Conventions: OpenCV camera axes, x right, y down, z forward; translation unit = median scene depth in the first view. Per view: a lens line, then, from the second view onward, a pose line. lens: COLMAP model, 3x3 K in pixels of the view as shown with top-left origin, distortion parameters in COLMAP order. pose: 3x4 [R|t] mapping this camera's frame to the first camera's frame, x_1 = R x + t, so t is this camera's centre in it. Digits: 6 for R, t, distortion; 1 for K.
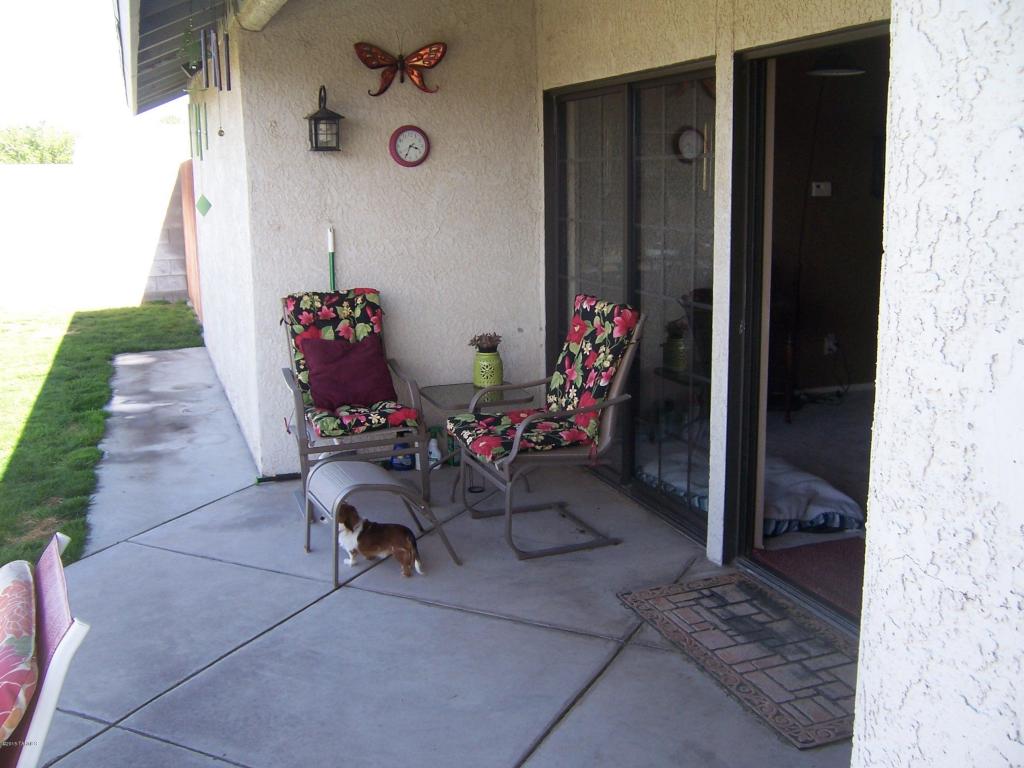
lens RADIAL K [[1036.4, 0, 512.0], [0, 1036.4, 384.0], [0, 0, 1]] dist [-0.086548, -0.000116]
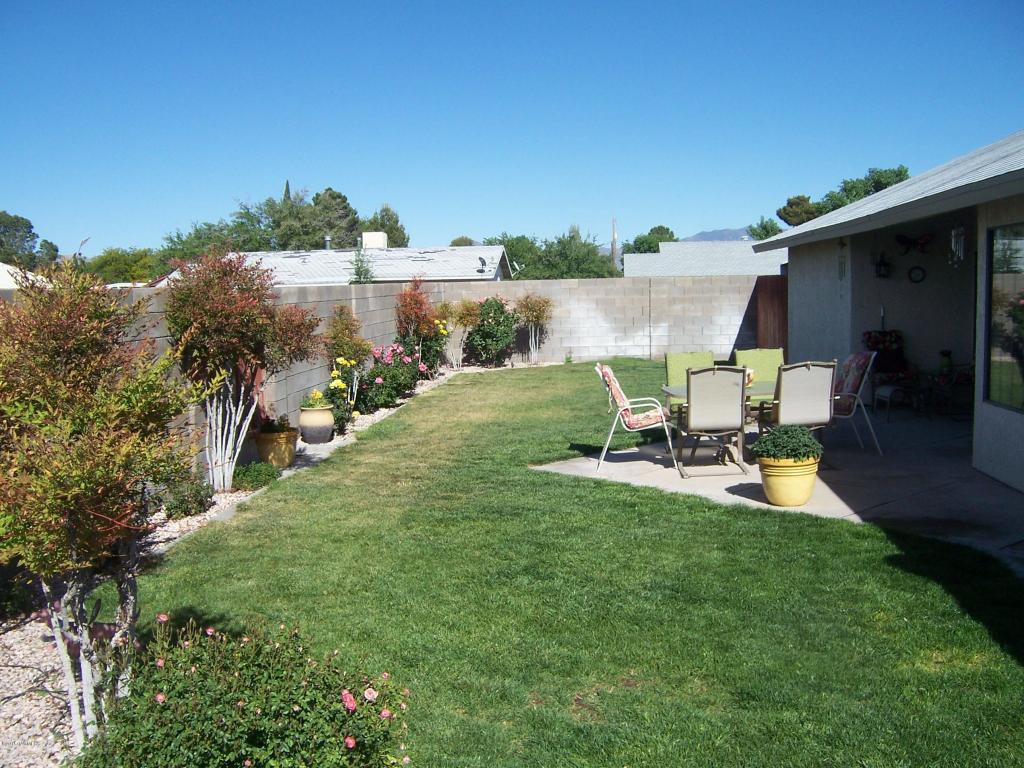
lens RADIAL K [[1036.4, 0, 512.0], [0, 1036.4, 384.0], [0, 0, 1]] dist [-0.086548, -0.000116]
pose [[0.901459, 0.030419, -0.431795, 0.098008], [-0.073656, 0.993760, -0.083764, 0.323381], [0.426553, 0.107314, 0.898074, -1.667315]]
